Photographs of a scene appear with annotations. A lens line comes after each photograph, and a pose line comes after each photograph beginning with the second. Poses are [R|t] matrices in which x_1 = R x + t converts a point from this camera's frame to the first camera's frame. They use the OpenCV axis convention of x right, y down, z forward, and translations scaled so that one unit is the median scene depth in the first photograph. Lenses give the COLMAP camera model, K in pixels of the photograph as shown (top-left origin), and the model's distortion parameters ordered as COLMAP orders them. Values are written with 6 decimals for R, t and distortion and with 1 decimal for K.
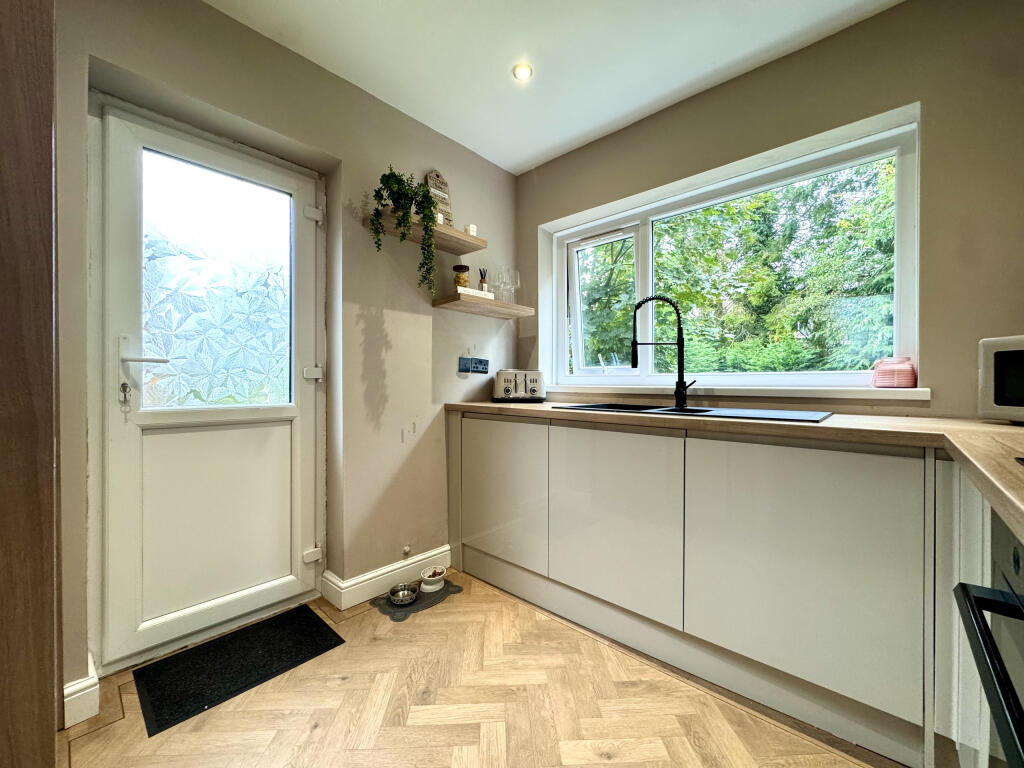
lens RADIAL K [[410.6, 0, 512.0], [0, 410.6, 384.0], [0, 0, 1]] dist [0.000875, -0.002483]
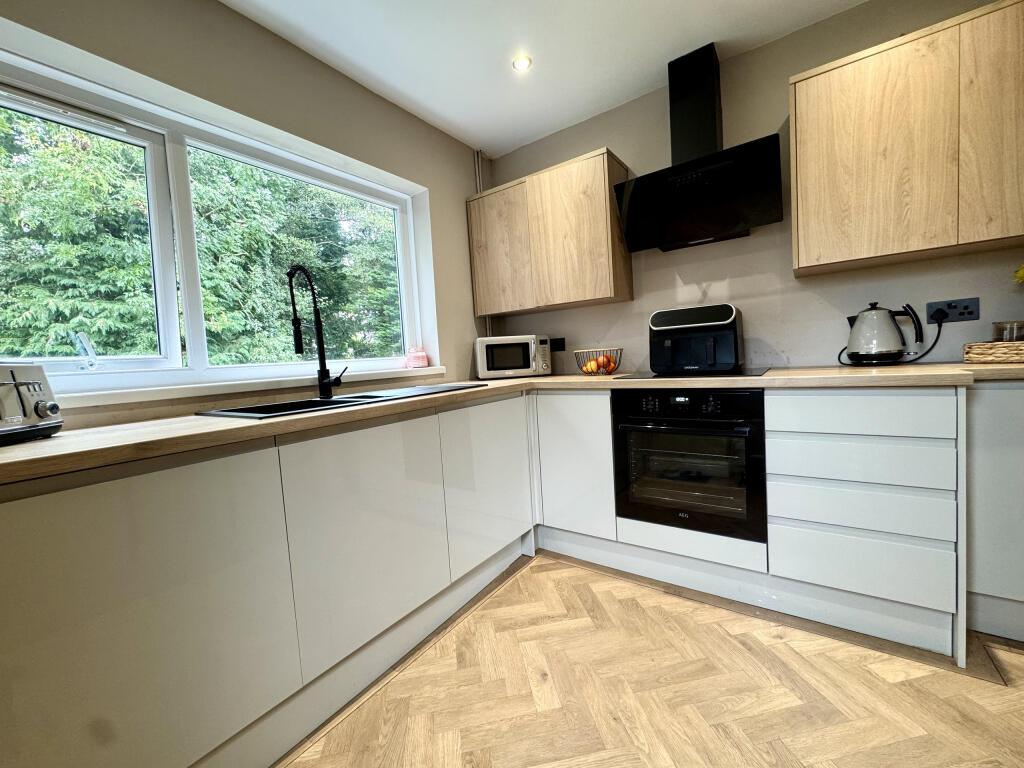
lens RADIAL K [[410.6, 0, 512.0], [0, 410.6, 384.0], [0, 0, 1]] dist [0.000875, -0.002483]
pose [[-0.128193, -0.057245, 0.990096, -0.661108], [0.067580, 0.995508, 0.066308, -0.008514], [-0.989444, 0.075411, -0.123748, 0.888190]]
